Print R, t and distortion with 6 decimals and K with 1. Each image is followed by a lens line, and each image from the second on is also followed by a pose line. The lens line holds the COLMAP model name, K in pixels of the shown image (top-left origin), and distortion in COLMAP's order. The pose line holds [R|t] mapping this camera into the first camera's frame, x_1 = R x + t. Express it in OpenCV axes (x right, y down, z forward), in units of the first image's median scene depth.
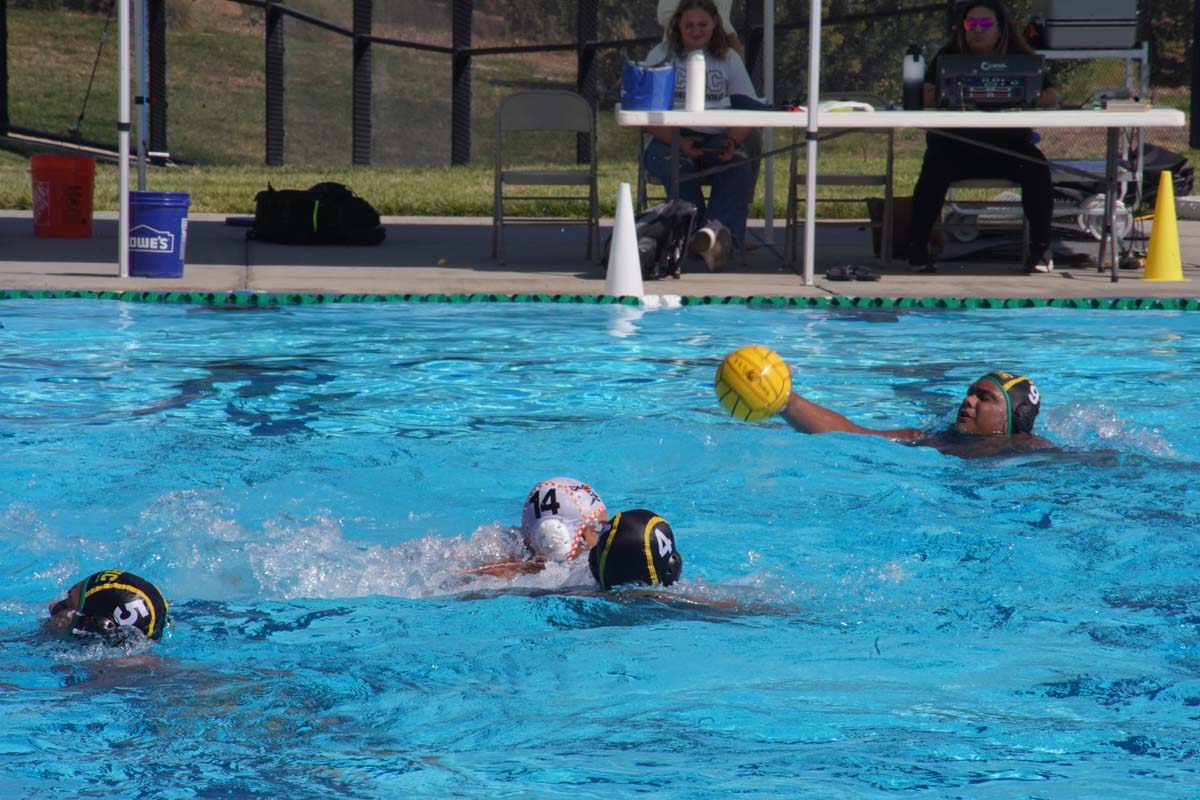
lens RADIAL K [[6861.3, 0, 659.9], [0, 6861.3, 399.8], [0, 0, 1]] dist [2.293570, 9.218278]
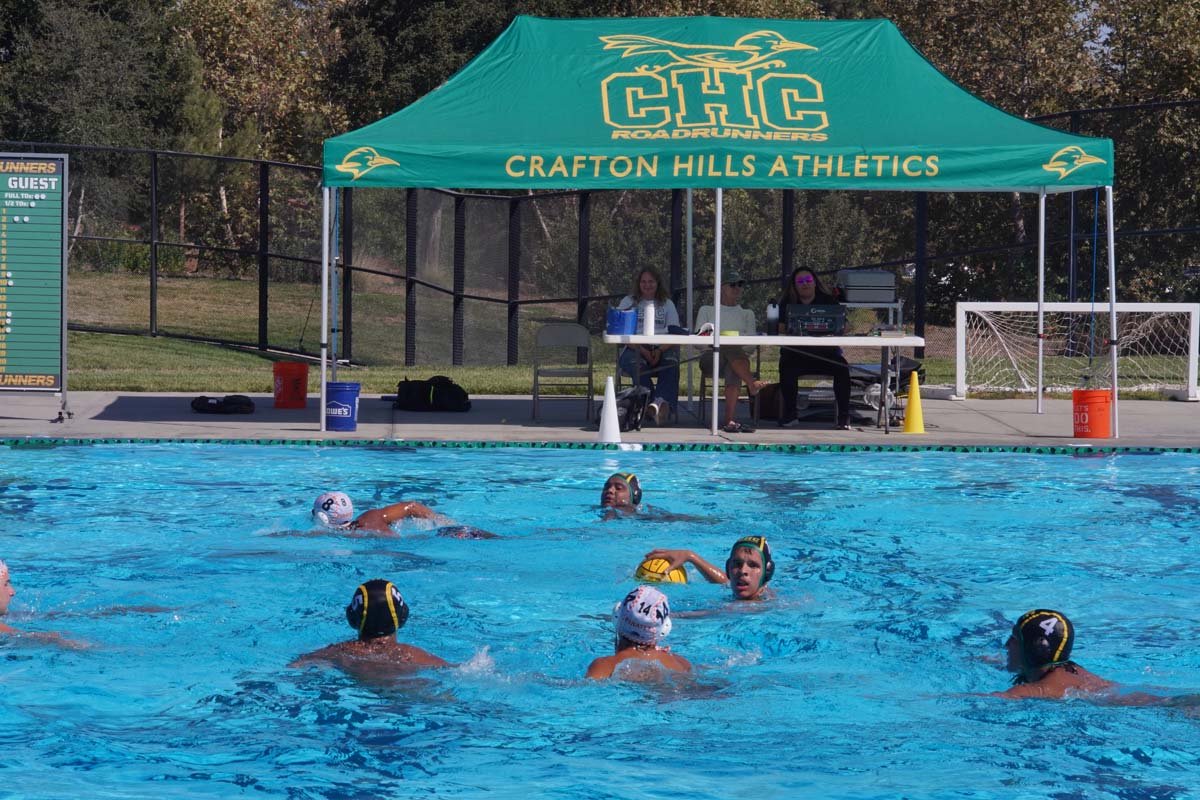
lens RADIAL K [[4833.9, 0, 600.0], [0, 4833.9, 400.0], [0, 0, 1]] dist [0.155703, 5.246293]
pose [[0.999893, 0.002462, -0.014438, 0.010639], [-0.002870, 0.999595, -0.028308, 0.009366], [0.014363, 0.028347, 0.999495, -0.226222]]
